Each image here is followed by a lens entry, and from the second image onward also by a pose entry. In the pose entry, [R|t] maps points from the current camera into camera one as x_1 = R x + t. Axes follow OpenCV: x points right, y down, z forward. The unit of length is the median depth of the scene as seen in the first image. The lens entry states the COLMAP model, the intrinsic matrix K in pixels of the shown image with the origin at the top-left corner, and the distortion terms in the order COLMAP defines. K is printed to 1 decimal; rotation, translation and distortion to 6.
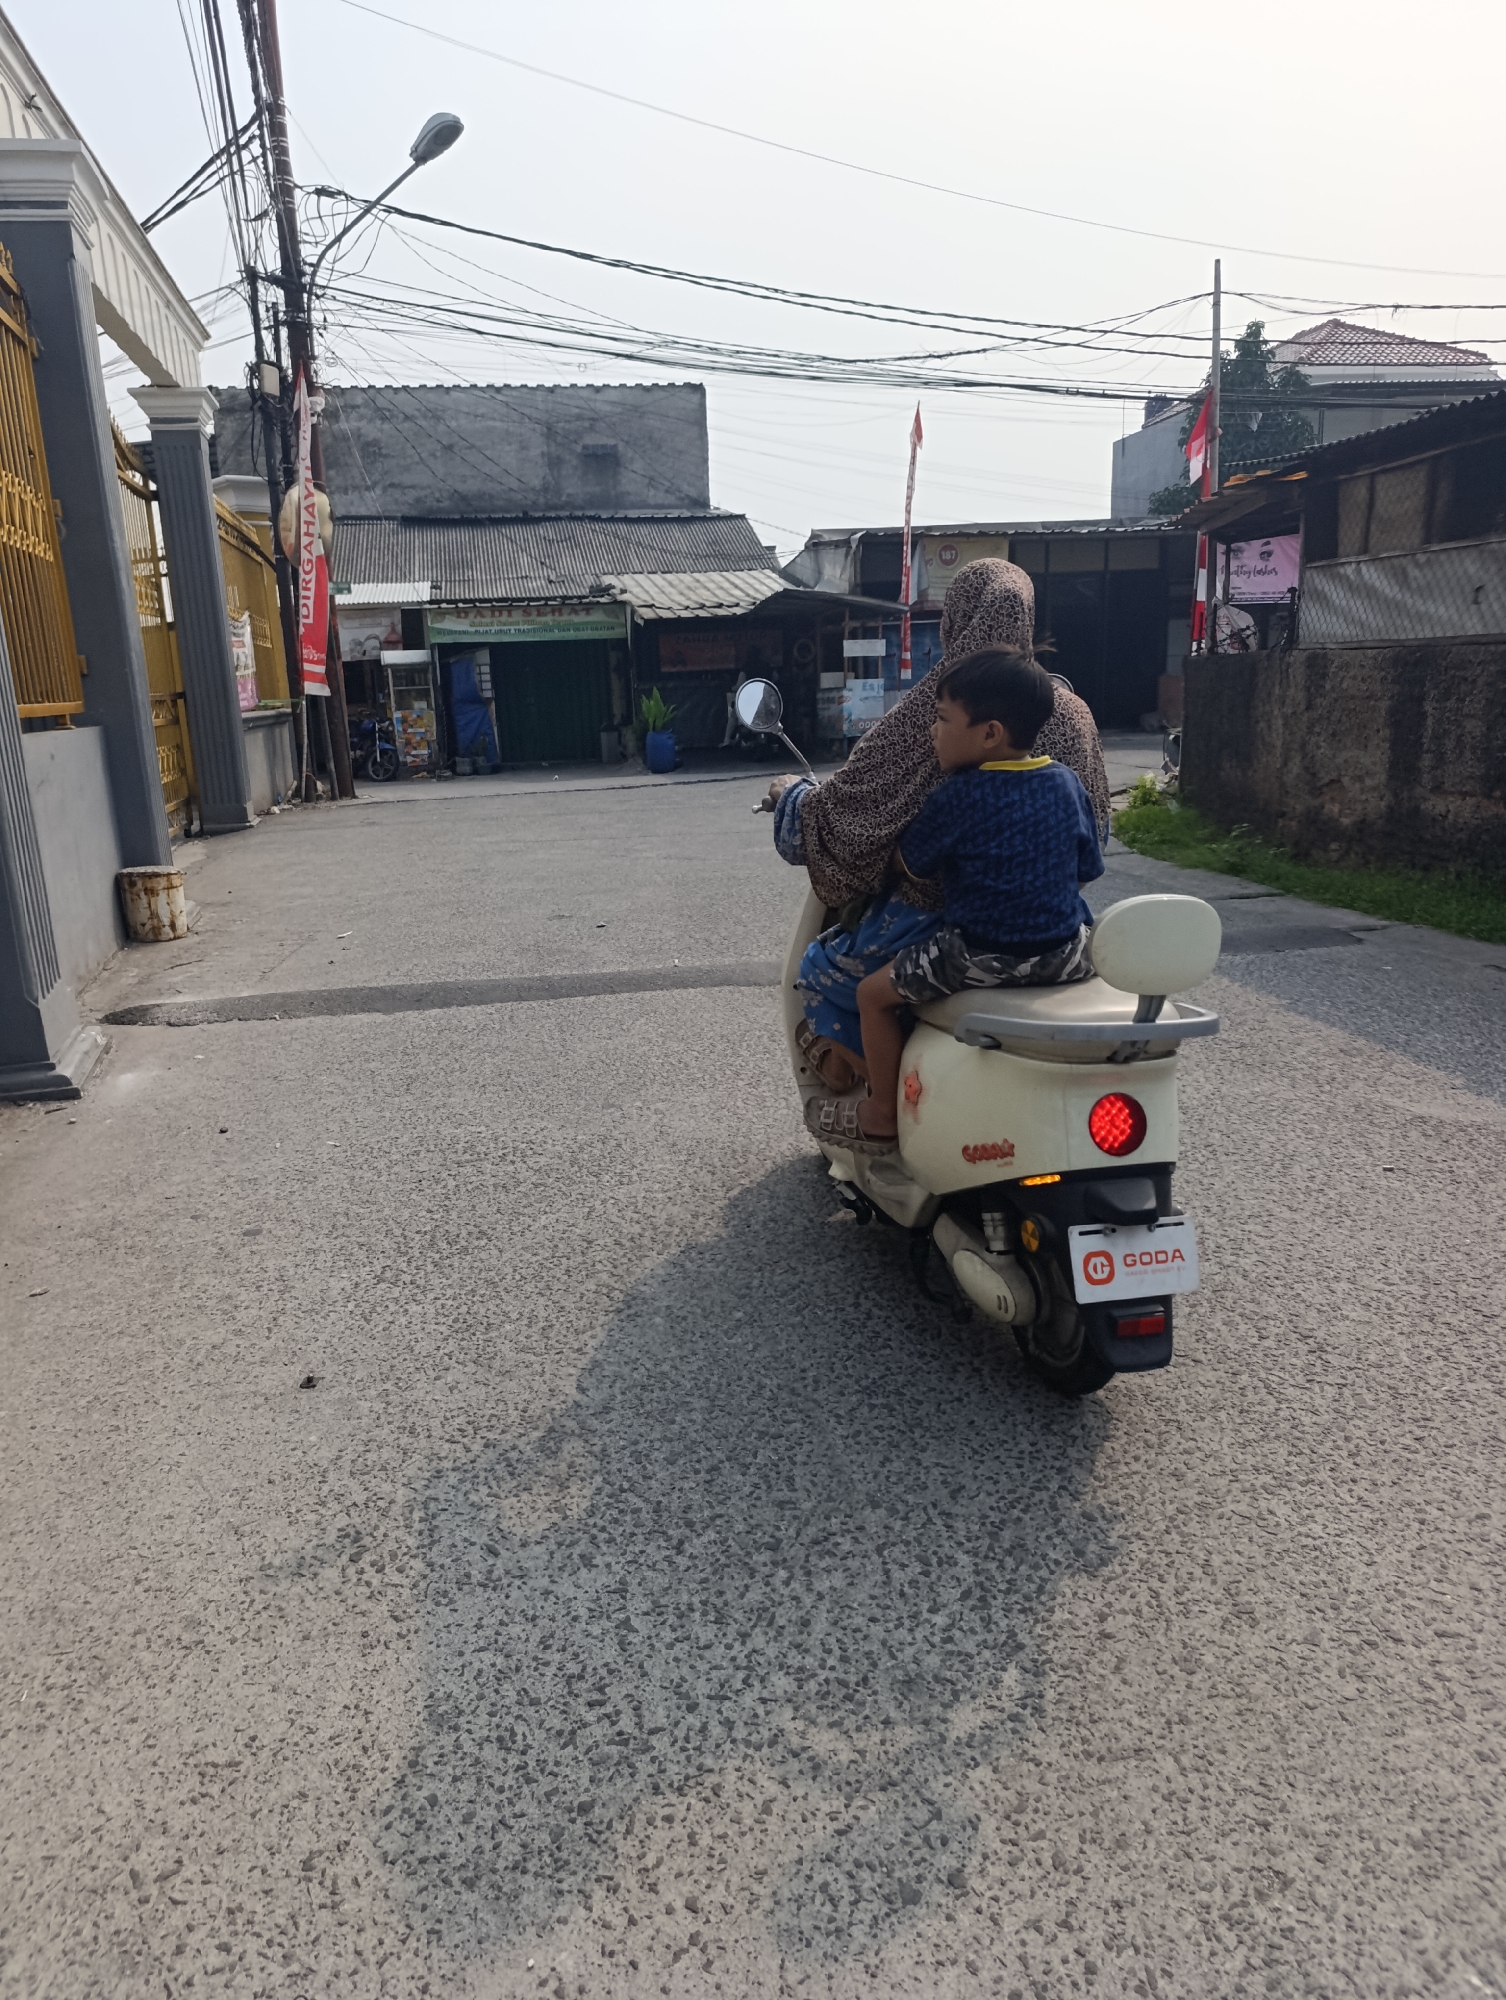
lens RADIAL K [[1394.3, 0, 753.0], [0, 1394.3, 1000.0], [0, 0, 1]] dist [0.052362, -0.063186]
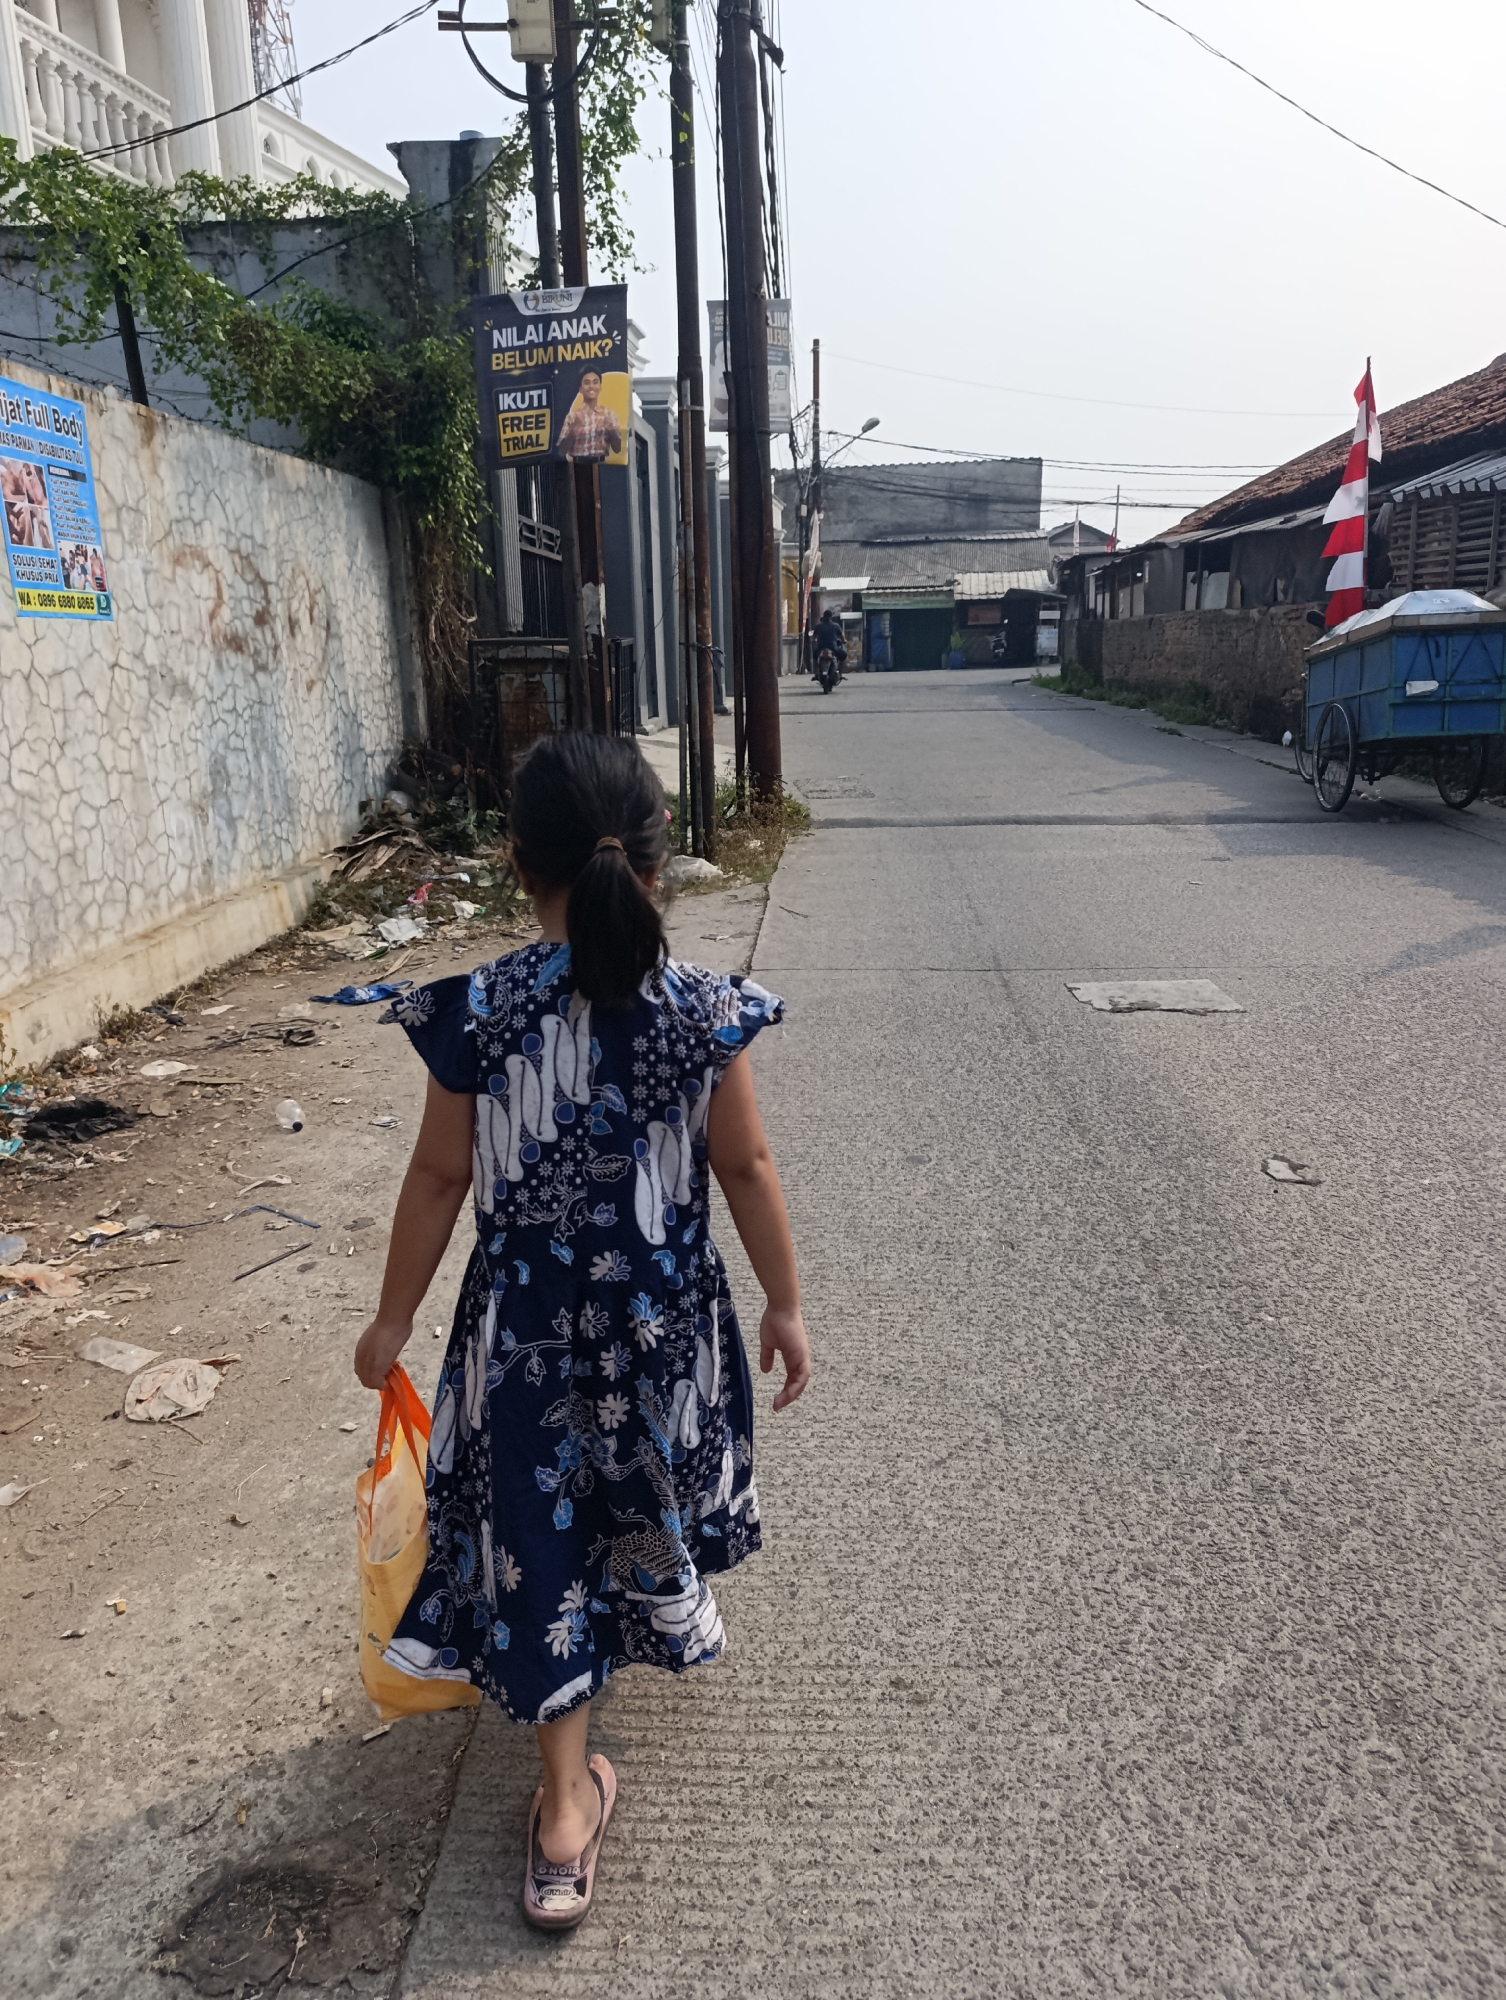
lens RADIAL K [[1394.3, 0, 753.0], [0, 1394.3, 1000.0], [0, 0, 1]] dist [0.052362, -0.063186]
pose [[0.943808, 0.102209, -0.314293, 0.334873], [-0.092200, 0.994650, 0.046592, 0.246895], [0.317374, -0.014996, 0.948182, -1.056635]]
